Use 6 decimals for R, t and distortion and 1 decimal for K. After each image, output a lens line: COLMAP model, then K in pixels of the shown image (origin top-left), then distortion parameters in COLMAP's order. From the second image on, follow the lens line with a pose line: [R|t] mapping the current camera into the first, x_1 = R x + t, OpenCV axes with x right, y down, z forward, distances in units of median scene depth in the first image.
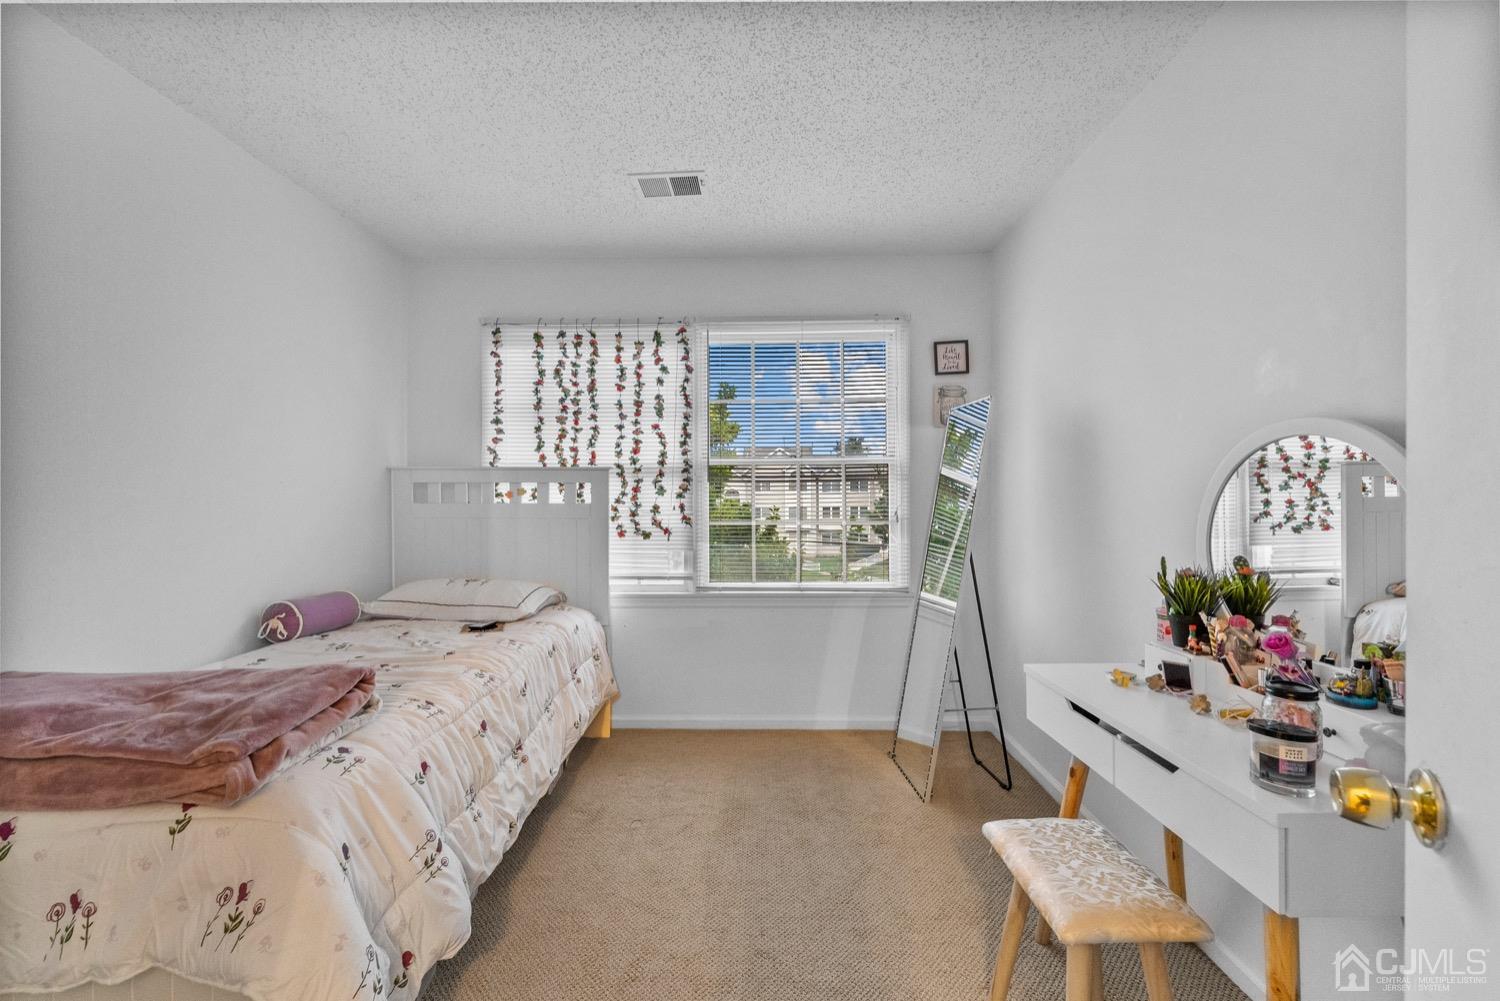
lens RADIAL K [[615.9, 0, 749.1], [0, 615.9, 501.0], [0, 0, 1]] dist [-0.002404, 0.000501]
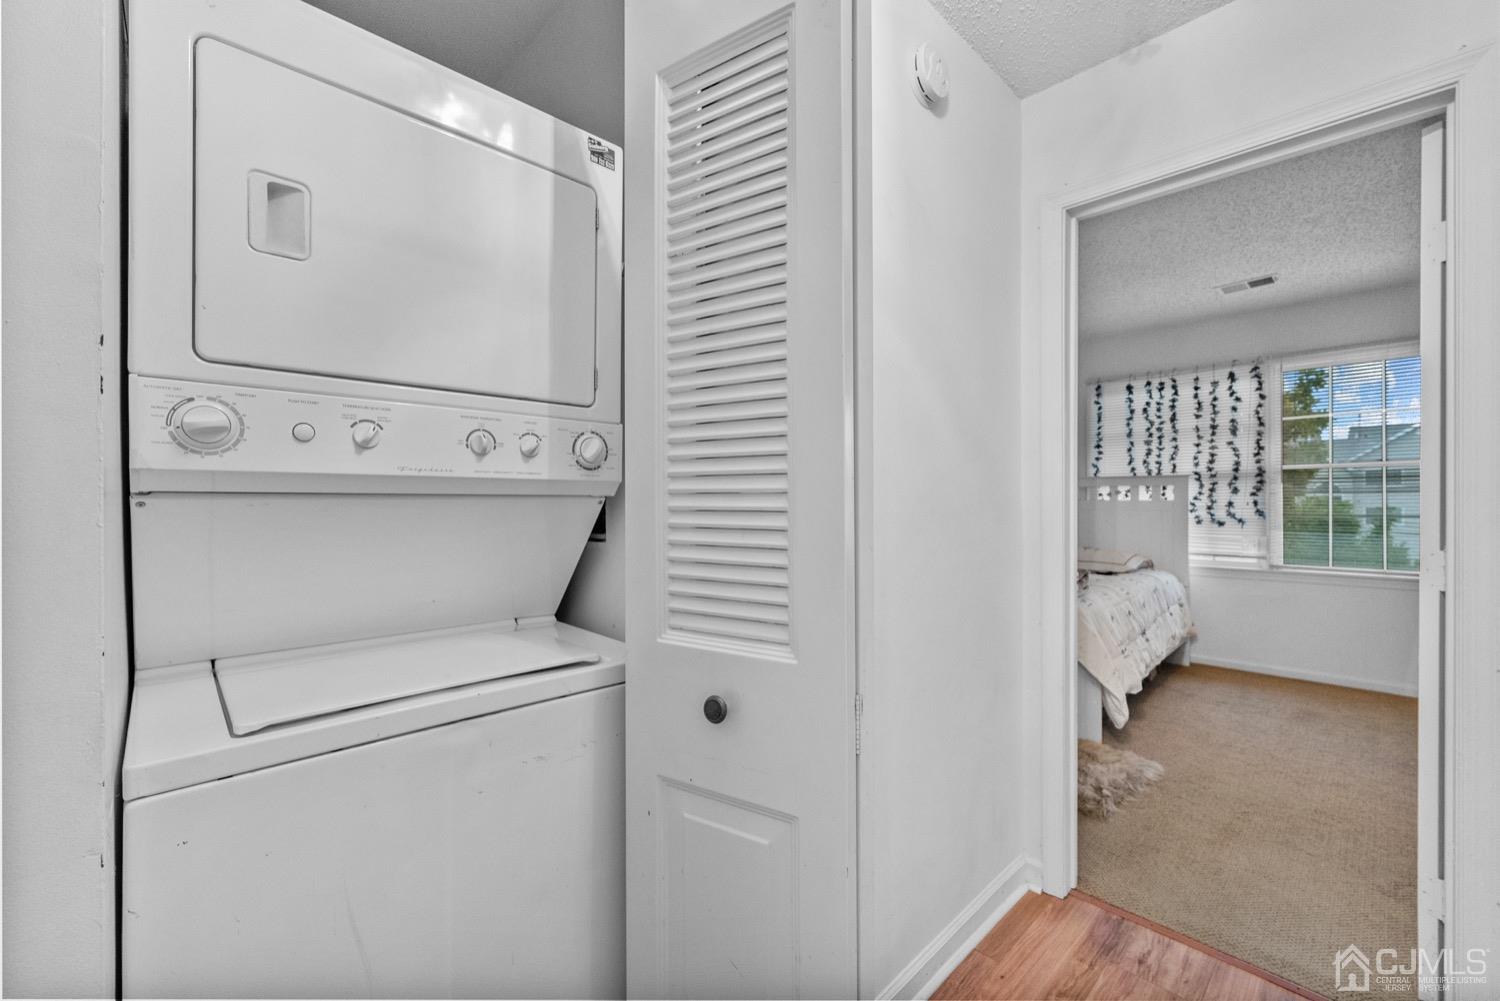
lens RADIAL K [[615.9, 0, 745.0], [0, 615.9, 502.8], [0, 0, 1]] dist [-0.002404, 0.000501]
pose [[0.706824, 0.000726, -0.707389, 0.049387], [0.001464, 0.999996, 0.002490, 0.004950], [0.707388, -0.002796, 0.706820, -0.696448]]
